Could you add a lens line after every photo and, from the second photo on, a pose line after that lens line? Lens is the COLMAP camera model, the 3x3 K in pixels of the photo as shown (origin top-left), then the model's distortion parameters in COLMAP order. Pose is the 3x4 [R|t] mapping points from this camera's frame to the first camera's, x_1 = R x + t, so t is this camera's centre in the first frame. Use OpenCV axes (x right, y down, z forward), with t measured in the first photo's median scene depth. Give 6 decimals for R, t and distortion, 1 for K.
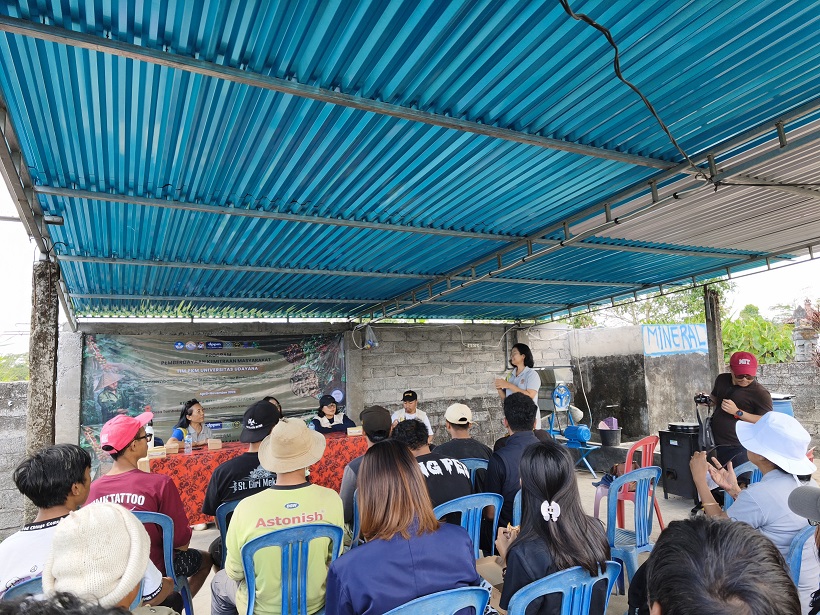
lens RADIAL K [[538.6, 0, 410.0], [0, 538.6, 307.5], [0, 0, 1]] dist [0.073428, -0.050223]
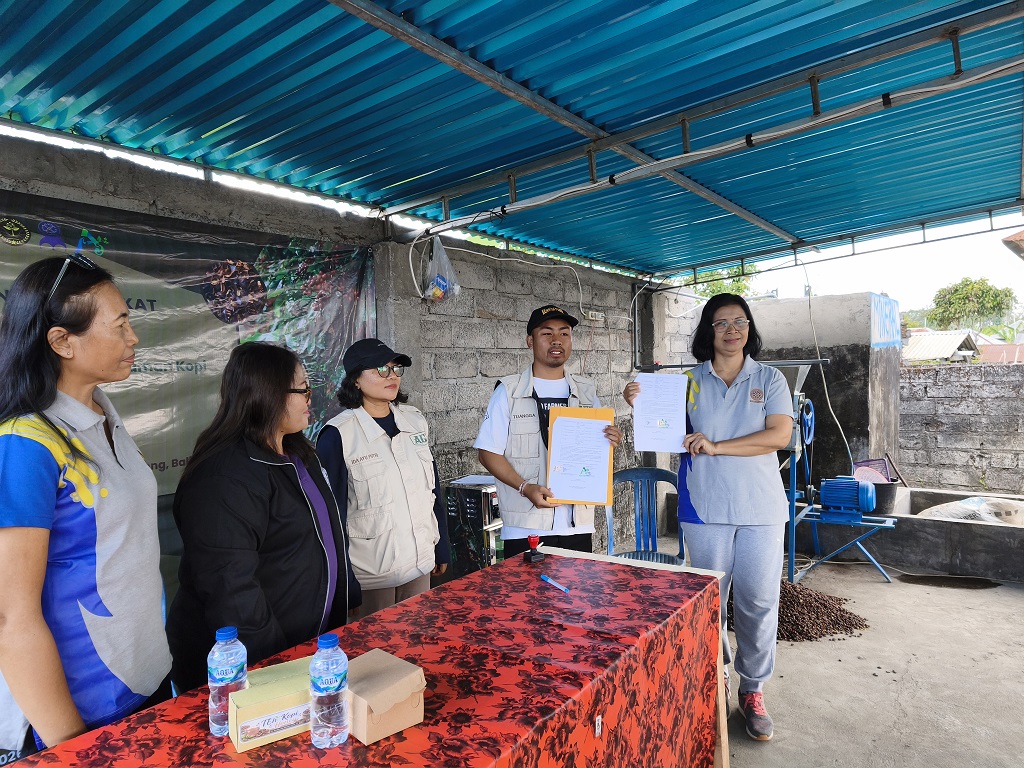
lens RADIAL K [[672.6, 0, 512.0], [0, 672.6, 384.0], [0, 0, 1]] dist [0.073428, -0.050223]
pose [[0.902744, 0.011395, 0.430028, -0.207464], [-0.062398, 0.992545, 0.104690, 0.075418], [-0.425629, -0.121341, 0.896725, 0.517843]]
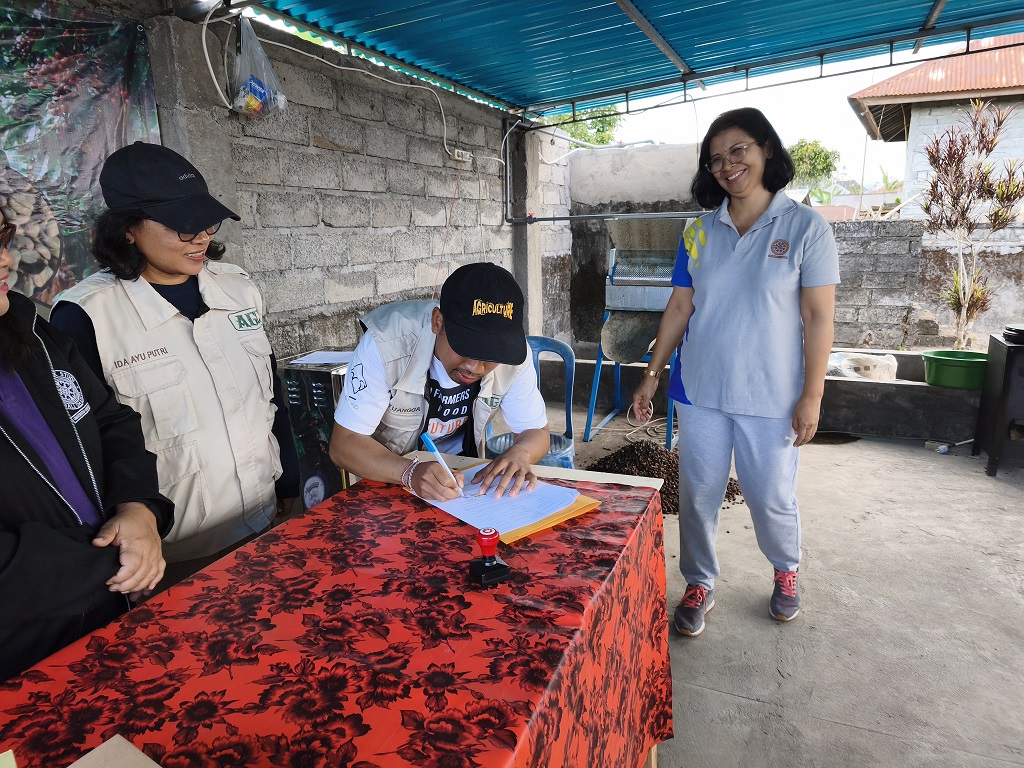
lens RADIAL K [[672.6, 0, 512.0], [0, 672.6, 384.0], [0, 0, 1]] dist [0.073428, -0.050223]
pose [[0.791669, -0.109700, 0.601020, -0.176615], [-0.086044, 0.953923, 0.287451, 0.087615], [-0.604860, -0.279280, 0.745752, 0.584222]]
